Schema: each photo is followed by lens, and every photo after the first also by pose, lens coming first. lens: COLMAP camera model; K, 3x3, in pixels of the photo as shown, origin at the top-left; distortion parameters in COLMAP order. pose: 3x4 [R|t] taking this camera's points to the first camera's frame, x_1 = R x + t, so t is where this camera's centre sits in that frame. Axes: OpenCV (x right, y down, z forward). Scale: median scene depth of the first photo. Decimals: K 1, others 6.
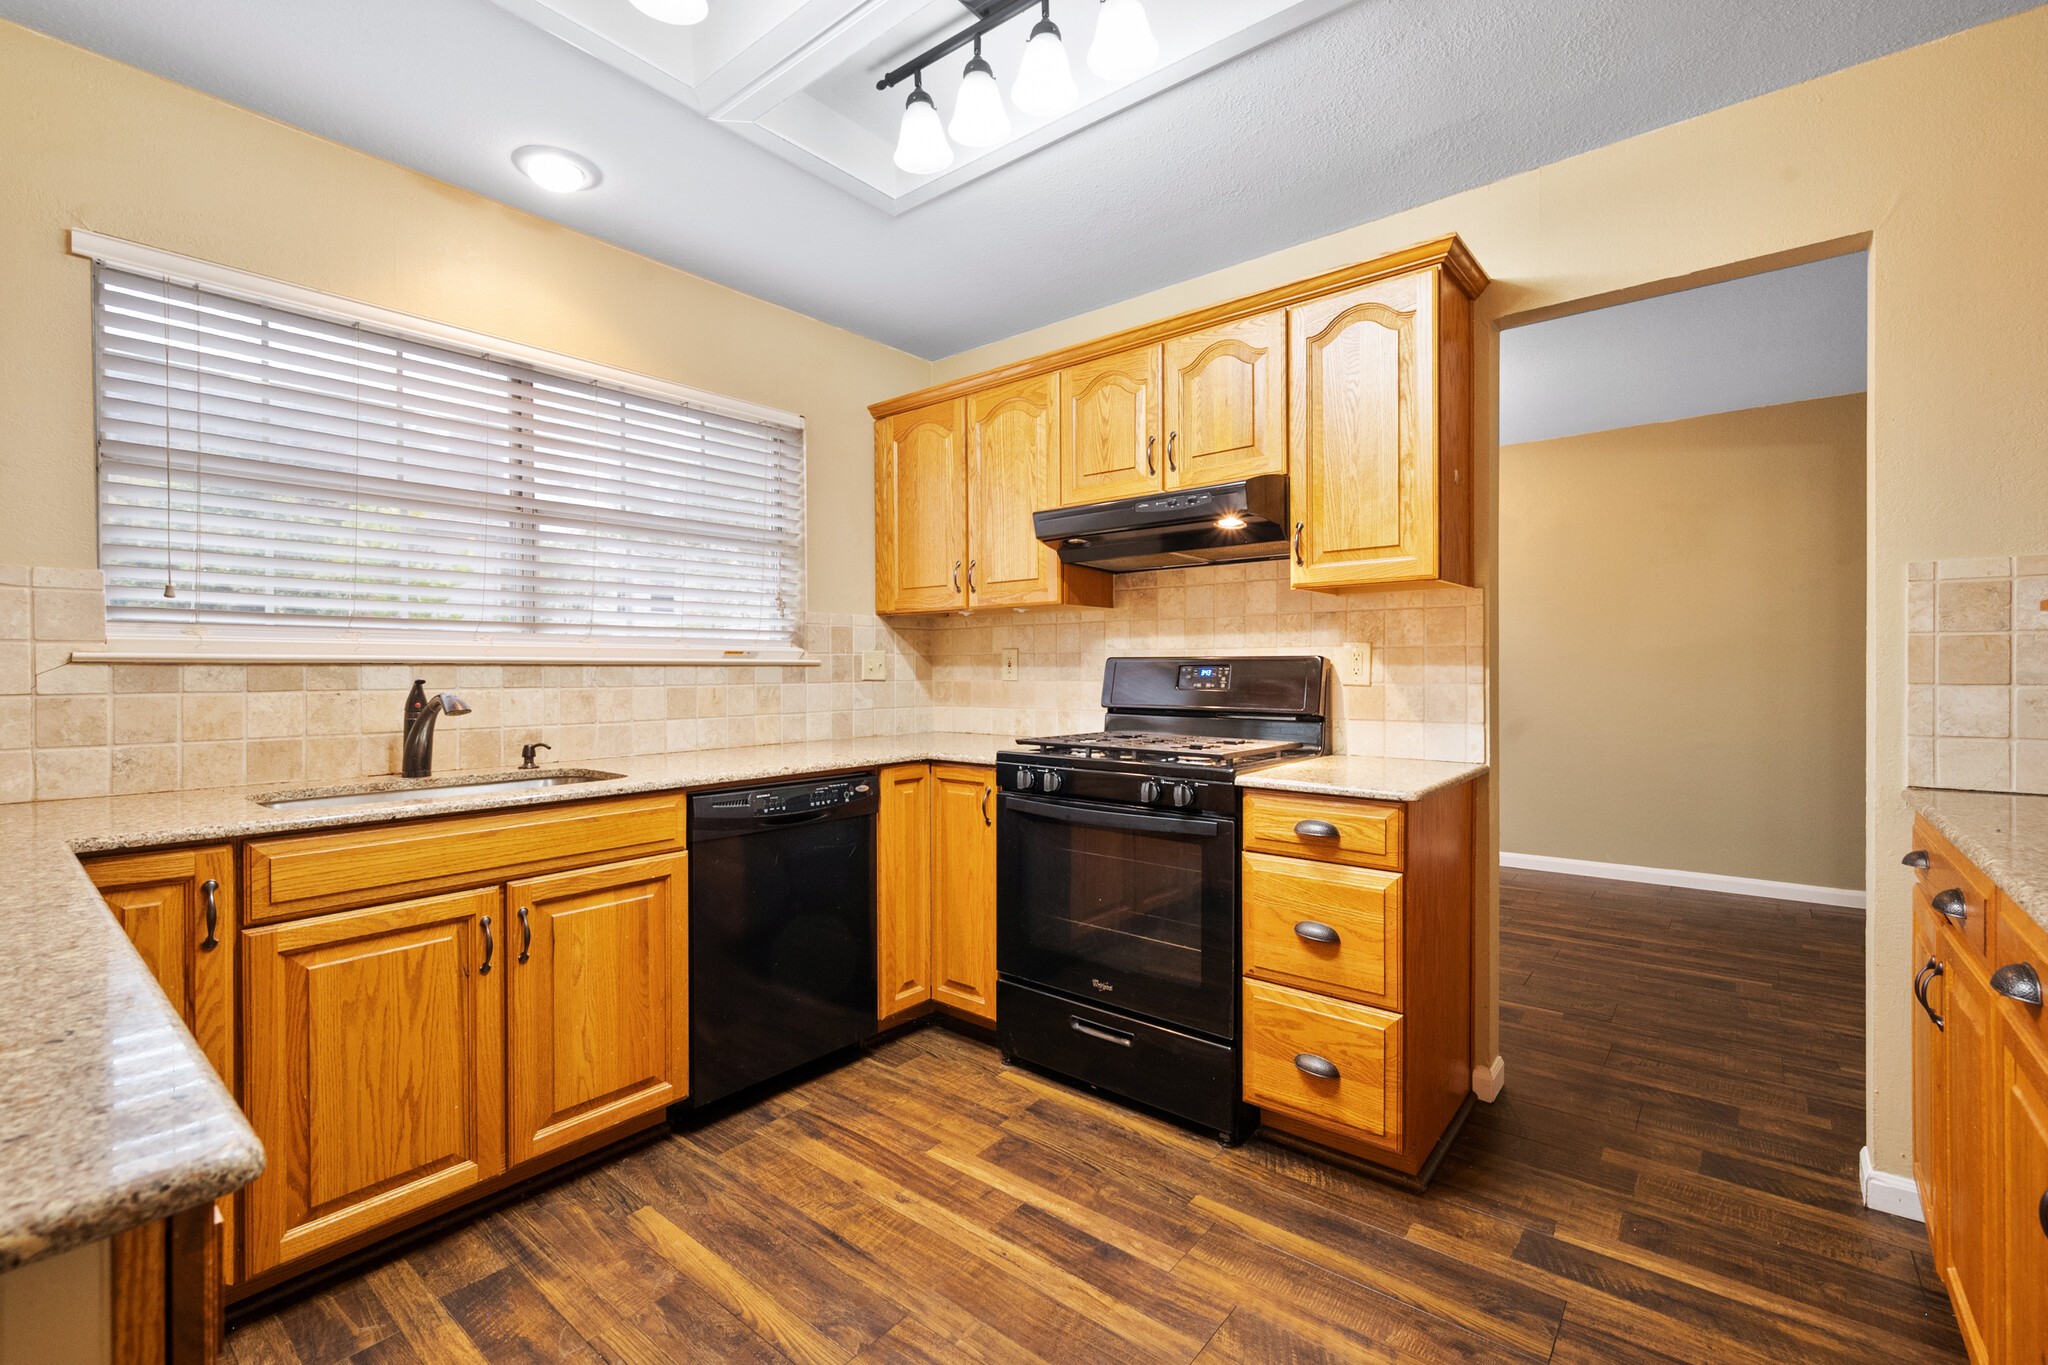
lens RADIAL K [[876.5, 0, 1013.3], [0, 876.5, 679.4], [0, 0, 1]] dist [-0.002713, 0.001076]
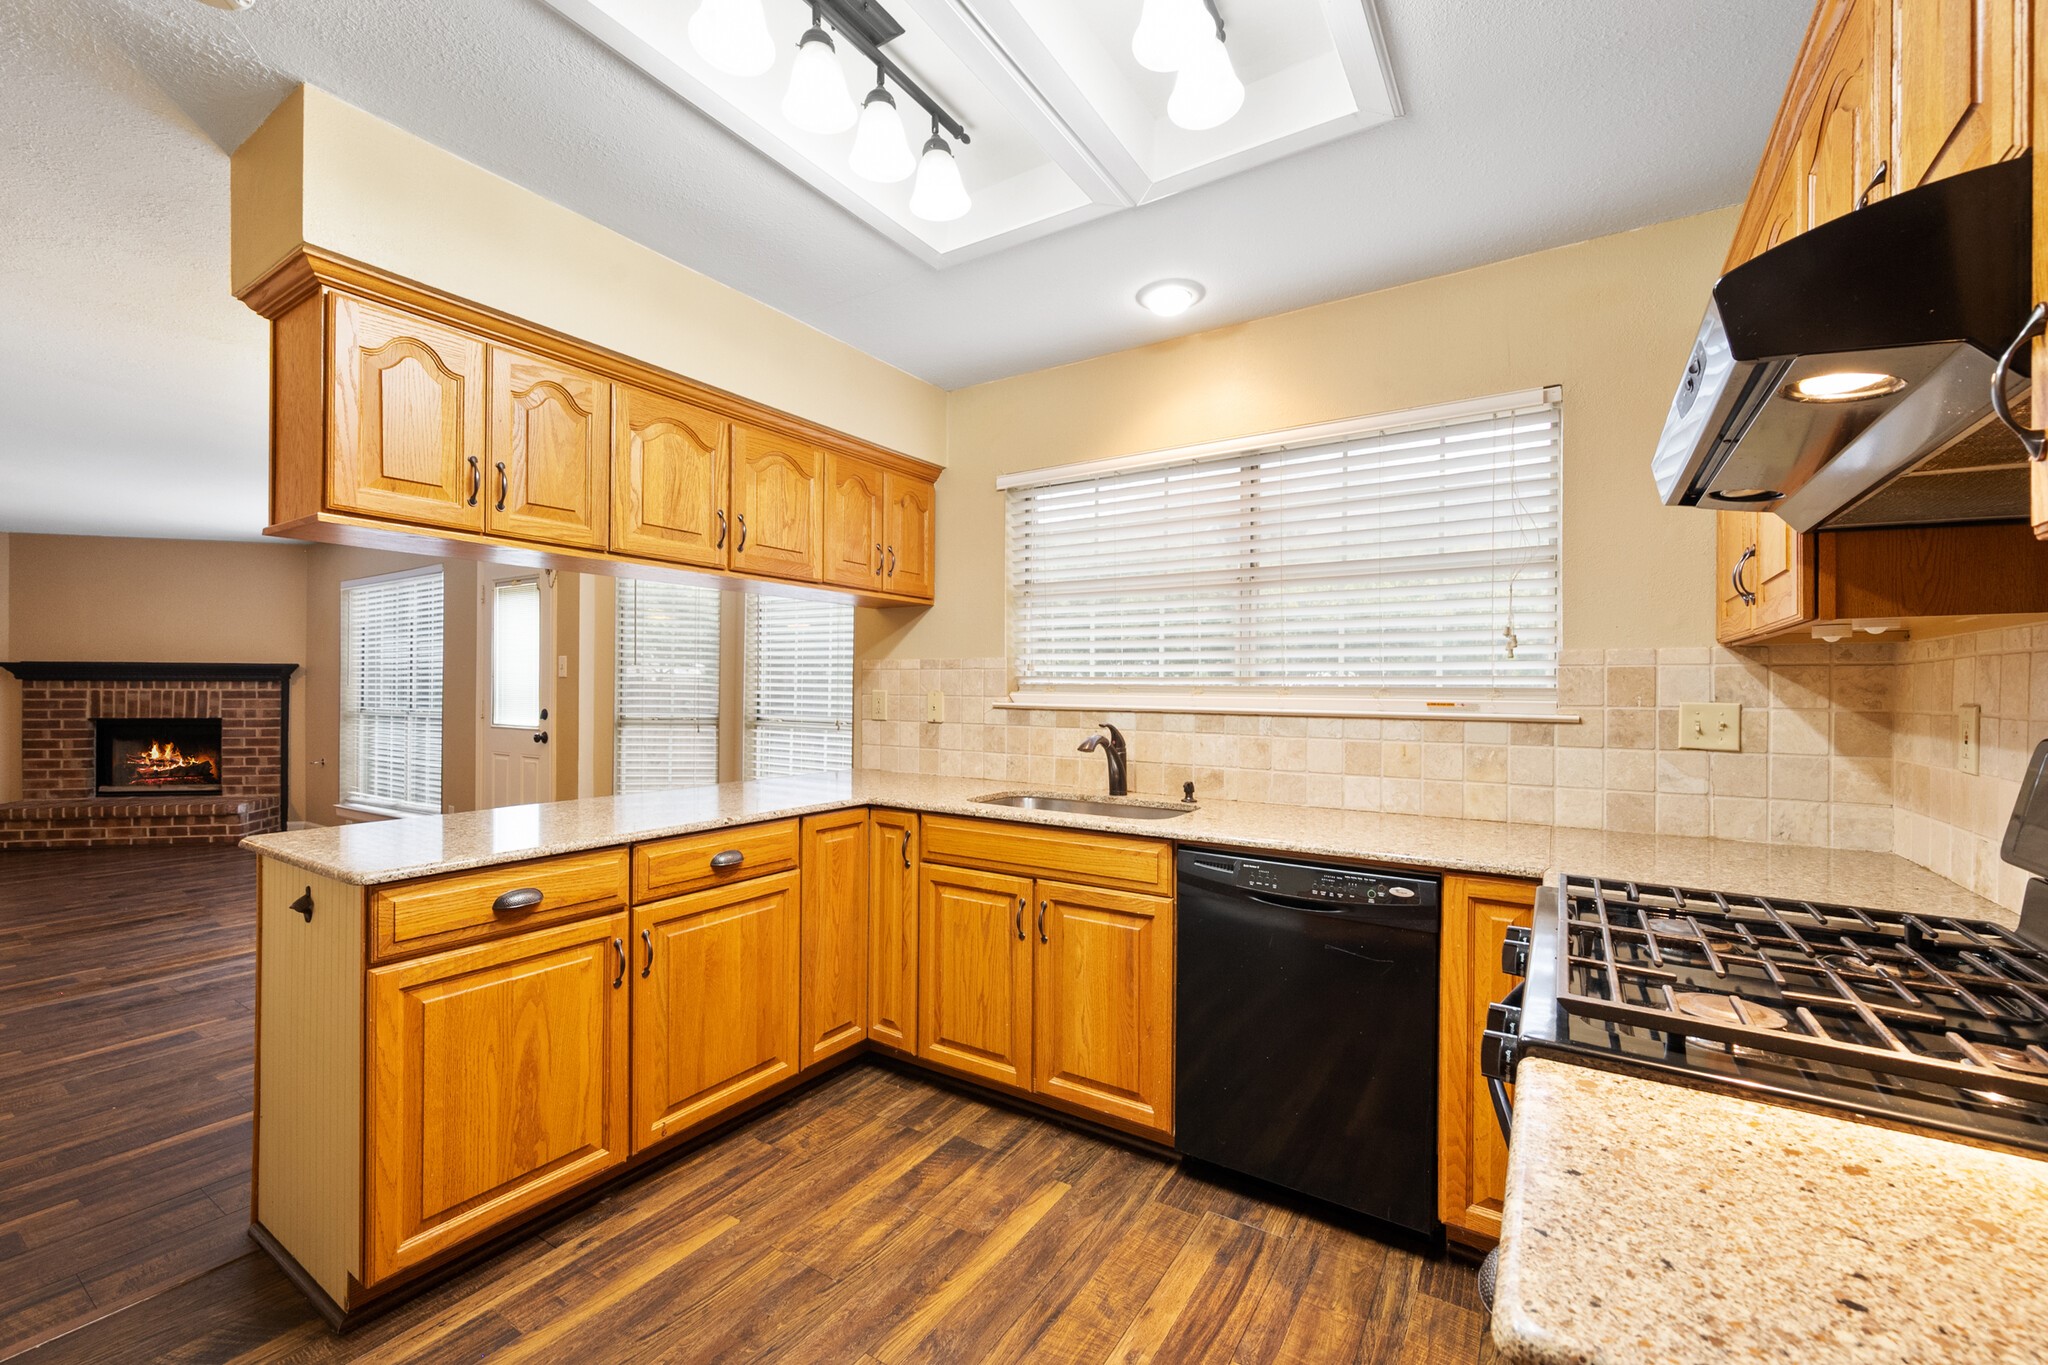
lens RADIAL K [[817.2, 0, 1012.5], [0, 817.2, 694.9], [0, 0, 1]] dist [-0.003864, 0.000441]
pose [[0.127551, 0.011374, -0.991767, 0.575270], [-0.020102, 0.999758, 0.008881, -0.053971], [0.991628, 0.018803, 0.127749, 0.689903]]
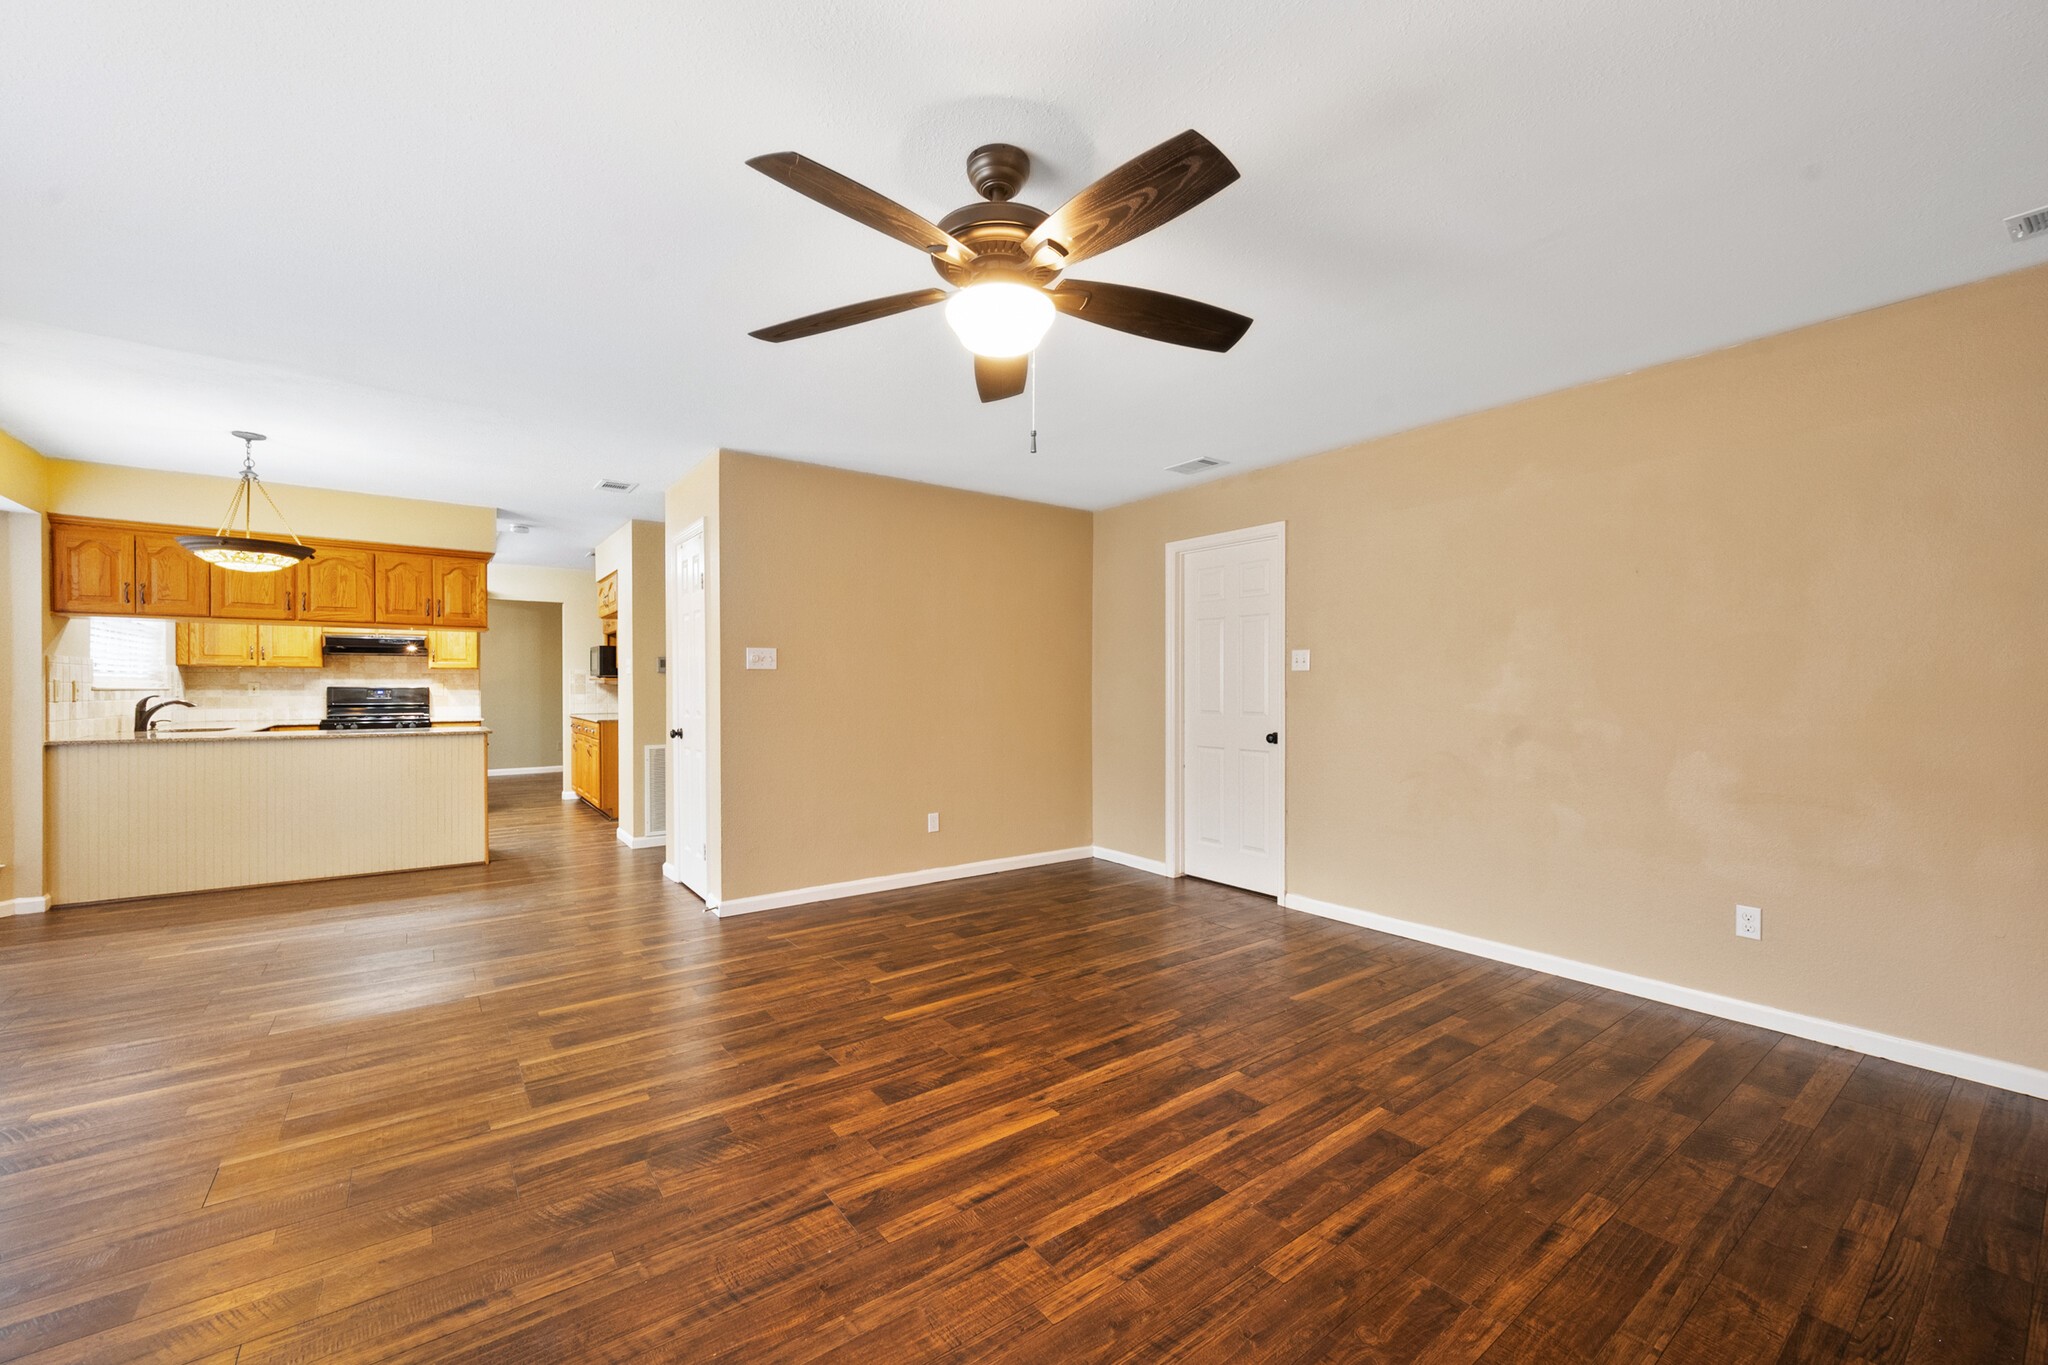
lens RADIAL K [[817.2, 0, 1026.8], [0, 817.2, 677.8], [0, 0, 1]] dist [-0.003864, 0.000441]
pose [[0.234032, 0.010385, 0.972173, -2.528720], [0.013007, 0.999820, -0.013811, 0.012539], [-0.972142, 0.015878, 0.233855, -2.296463]]
